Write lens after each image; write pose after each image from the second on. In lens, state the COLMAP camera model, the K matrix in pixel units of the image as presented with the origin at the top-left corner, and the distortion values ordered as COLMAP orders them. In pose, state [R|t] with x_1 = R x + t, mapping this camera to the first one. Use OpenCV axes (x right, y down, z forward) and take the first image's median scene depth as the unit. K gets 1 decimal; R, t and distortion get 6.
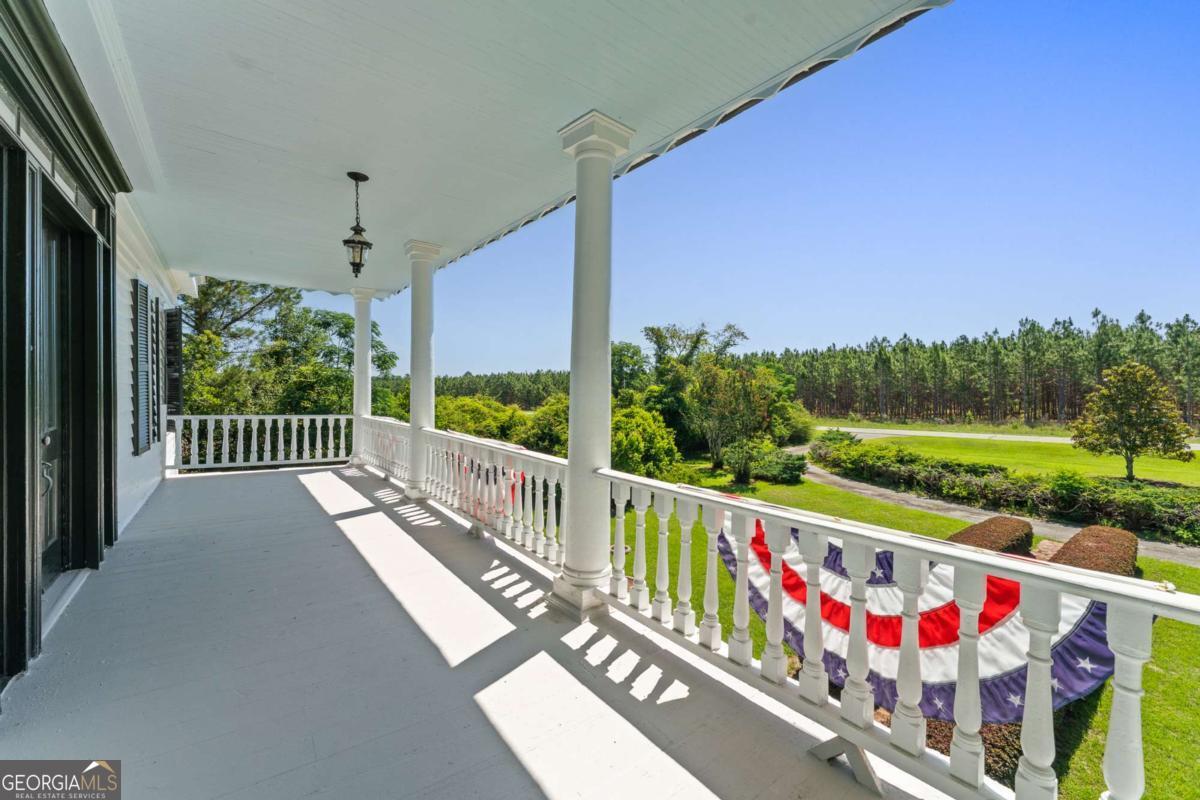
lens RADIAL K [[490.4, 0, 605.2], [0, 490.4, 386.9], [0, 0, 1]] dist [-0.000847, -0.000056]
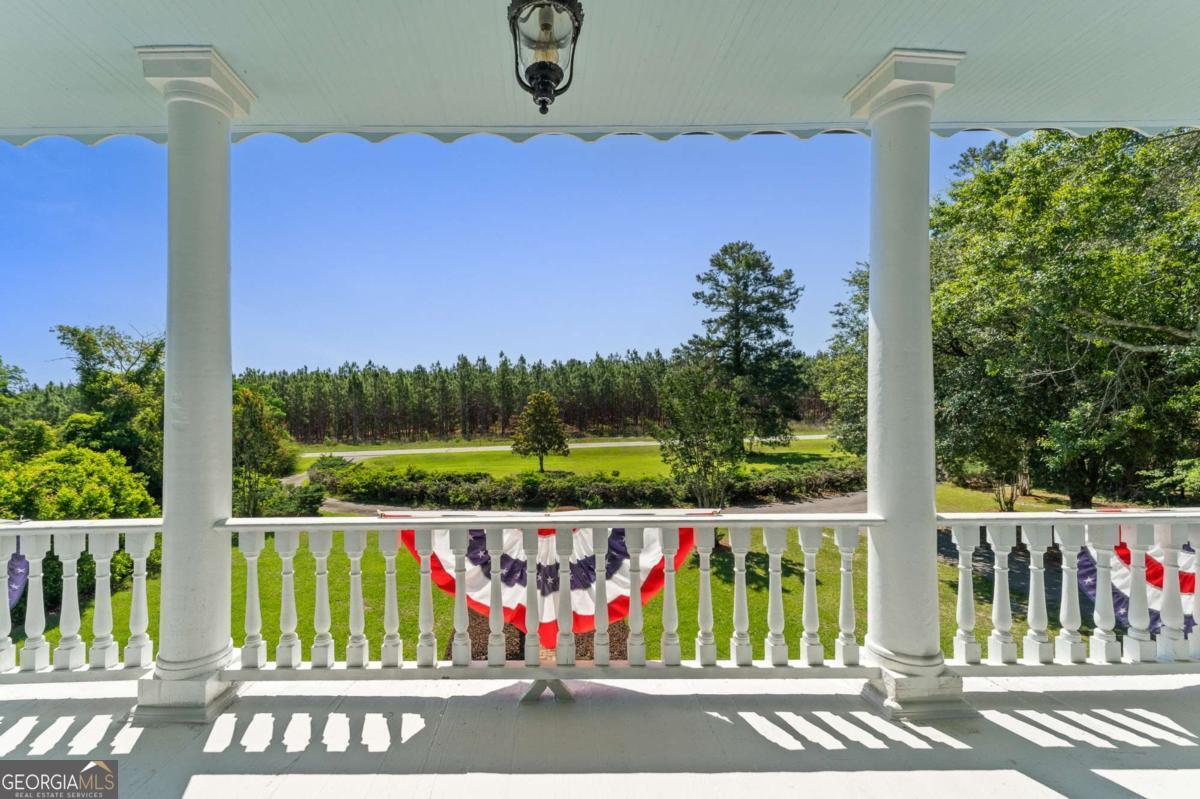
lens RADIAL K [[502.1, 0, 552.9], [0, 502.1, 401.0], [0, 0, 1]] dist [-0.000164, -0.000046]
pose [[0.608467, -0.000485, 0.793579, -0.093533], [0.016432, 0.999793, -0.011987, -0.001186], [-0.793409, 0.020334, 0.608349, 0.090746]]
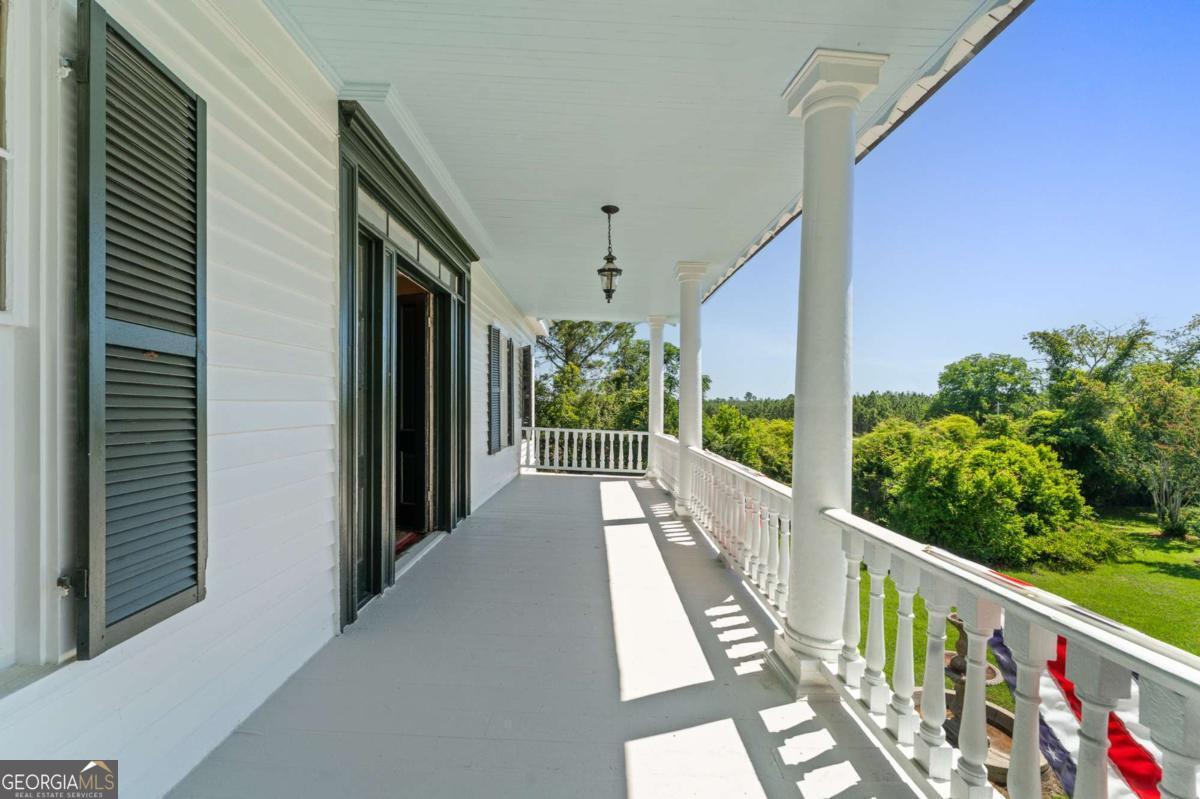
lens RADIAL K [[489.2, 0, 600.5], [0, 489.2, 404.2], [0, 0, 1]] dist [0.000715, -0.000232]
pose [[0.798406, 0.004121, -0.602105, 0.015087], [-0.010659, 0.999917, -0.007291, 0.001067], [0.602025, 0.012239, 0.798384, 0.015137]]
